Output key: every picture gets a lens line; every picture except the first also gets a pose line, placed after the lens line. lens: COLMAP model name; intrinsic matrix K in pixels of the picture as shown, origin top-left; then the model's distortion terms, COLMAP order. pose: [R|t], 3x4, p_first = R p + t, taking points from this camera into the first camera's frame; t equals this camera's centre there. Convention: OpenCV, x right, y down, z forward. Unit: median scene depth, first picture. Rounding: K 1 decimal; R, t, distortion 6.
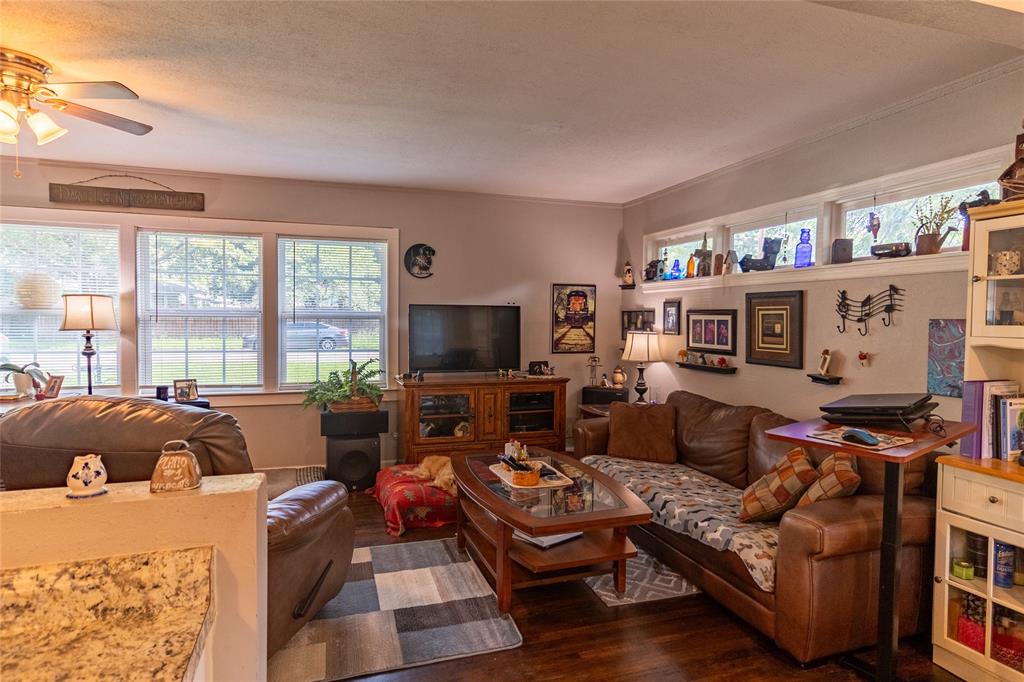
lens RADIAL K [[567.5, 0, 505.7], [0, 567.5, 337.5], [0, 0, 1]] dist [0.004180, -0.000046]
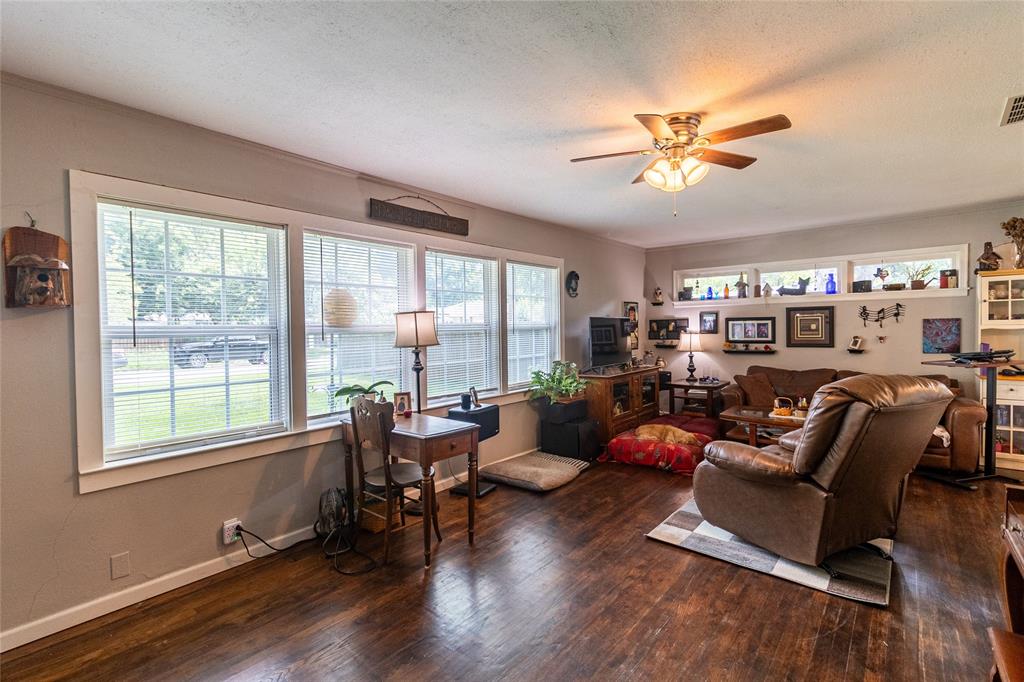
lens RADIAL K [[474.8, 0, 506.5], [0, 474.8, 338.0], [0, 0, 1]] dist [0.000178, 0.000348]
pose [[0.850652, -0.037563, 0.524386, -1.003818], [0.045475, 0.998963, -0.002211, -0.017887], [-0.523759, 0.025728, 0.851478, 0.179958]]
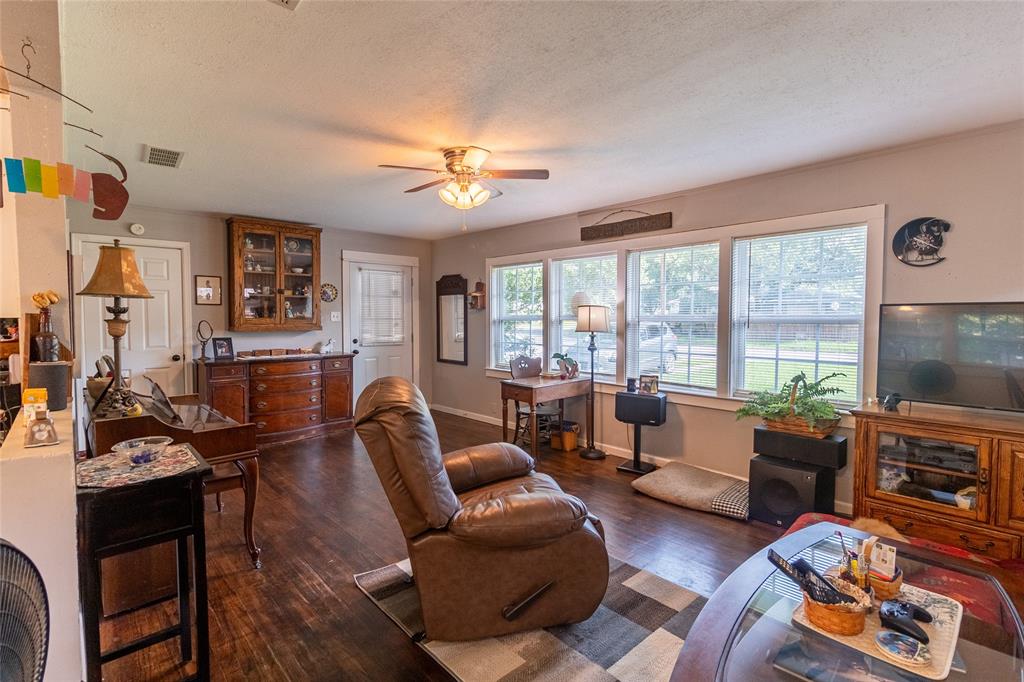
lens RADIAL K [[474.8, 0, 515.7], [0, 474.8, 338.0], [0, 0, 1]] dist [0.000178, 0.000348]
pose [[0.421422, 0.029708, -0.906378, 0.207180], [-0.030496, 0.999362, 0.018577, -0.012957], [0.906352, 0.019812, 0.422060, 0.342521]]
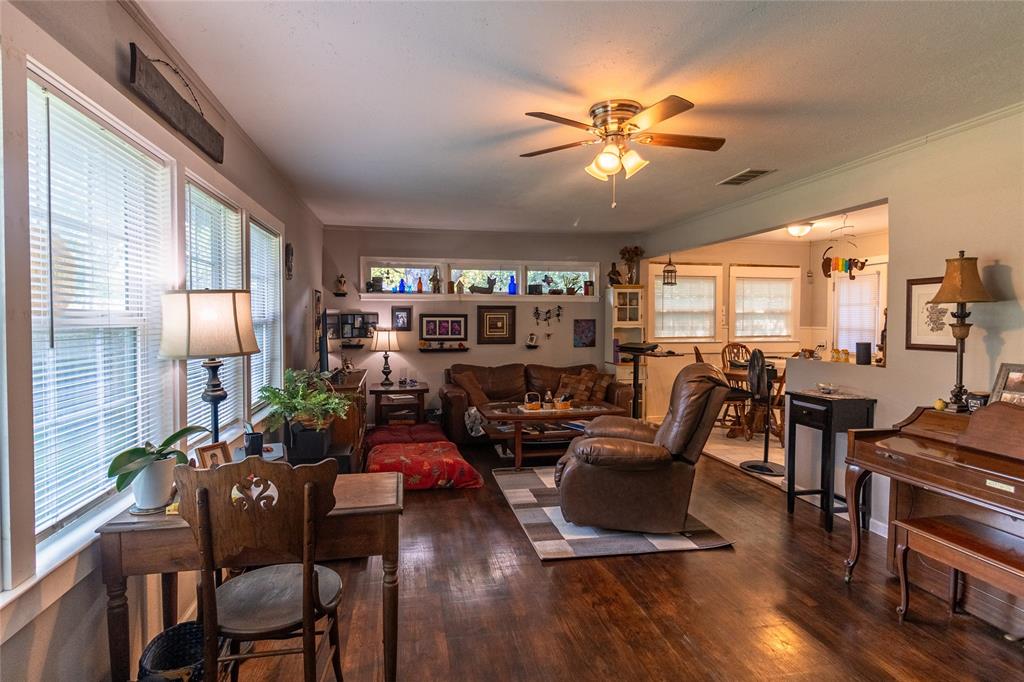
lens RADIAL K [[543.5, 0, 516.8], [0, 543.5, 339.2], [0, 0, 1]] dist [-0.003794, -0.000162]
pose [[0.105363, -0.047546, 0.993297, -1.171367], [0.035199, 0.998409, 0.044057, -0.039124], [-0.993811, 0.030322, 0.106869, 0.632972]]
